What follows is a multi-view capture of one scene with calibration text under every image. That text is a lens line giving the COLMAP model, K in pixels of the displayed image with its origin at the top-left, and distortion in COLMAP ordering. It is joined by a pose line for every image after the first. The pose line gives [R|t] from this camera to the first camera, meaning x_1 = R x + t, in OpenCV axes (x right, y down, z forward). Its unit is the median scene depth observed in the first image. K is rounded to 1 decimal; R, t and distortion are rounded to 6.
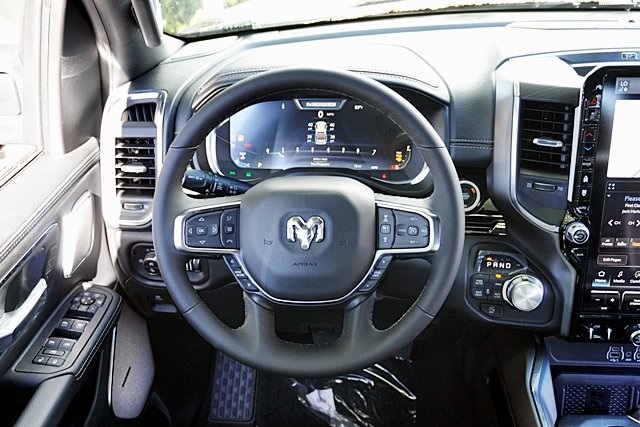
lens RADIAL K [[685.5, 0, 320.0], [0, 685.5, 213.5], [0, 0, 1]] dist [-0.004571, 0.000196]
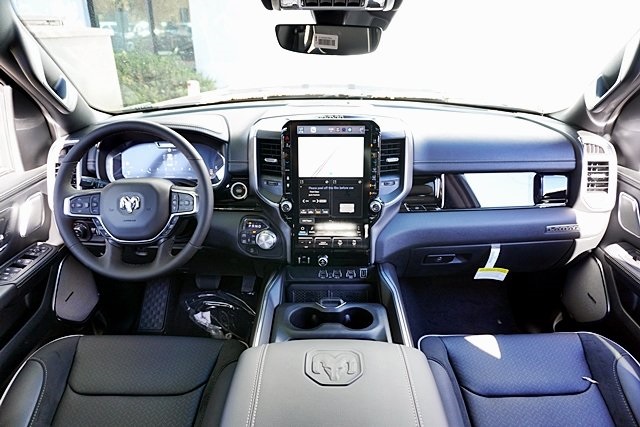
lens RADIAL K [[428.3, 0, 320.0], [0, 428.3, 213.5], [0, 0, 1]] dist [-0.059091, 0.051343]
pose [[0.998255, -0.015095, 0.057095, 0.421000], [0.018224, 0.998337, -0.054693, 0.121526], [-0.056174, 0.055638, 0.996870, -0.214336]]
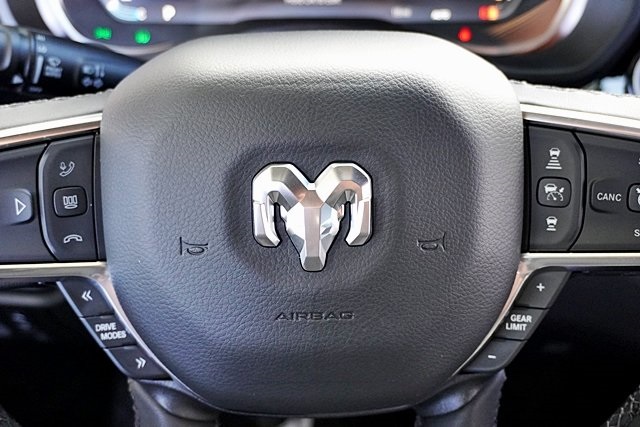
lens RADIAL K [[812.4, 0, 320.0], [0, 812.4, 213.5], [0, 0, 1]] dist [-0.012195, -0.019466]
pose [[0.997530, -0.026086, 0.065215, -0.039131], [0.016709, 0.989955, 0.140395, -0.022558], [-0.068222, -0.138958, 0.987945, 0.600925]]
